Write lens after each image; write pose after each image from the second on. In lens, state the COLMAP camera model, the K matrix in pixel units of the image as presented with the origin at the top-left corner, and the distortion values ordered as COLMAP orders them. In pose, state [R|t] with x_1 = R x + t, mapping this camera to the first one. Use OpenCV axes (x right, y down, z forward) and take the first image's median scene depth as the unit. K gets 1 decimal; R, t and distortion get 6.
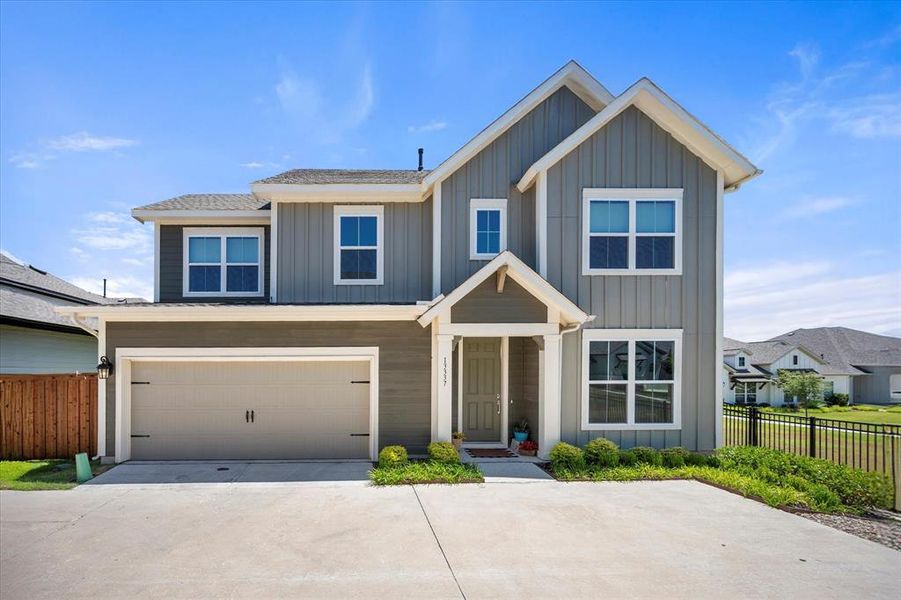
lens RADIAL K [[360.0, 0, 450.5], [0, 360.0, 300.0], [0, 0, 1]] dist [-0.000418, 0.000018]
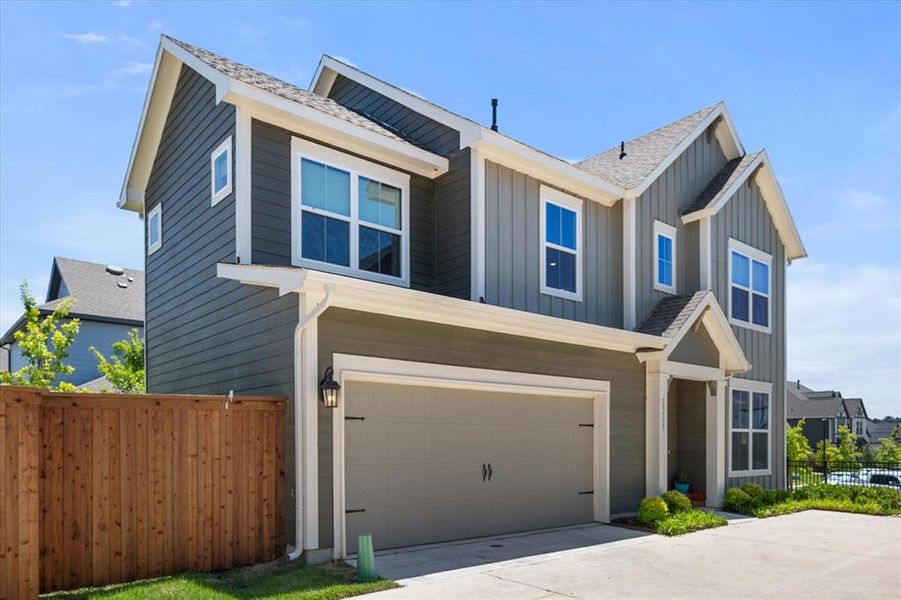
lens RADIAL K [[706.6, 0, 451.0], [0, 706.6, 270.3], [0, 0, 1]] dist [-0.000424, 0.001881]
pose [[0.725226, 0.169846, 0.667233, -1.508560], [-0.130583, 0.985437, -0.108913, 0.099214], [-0.676015, -0.008143, 0.736843, 0.065852]]
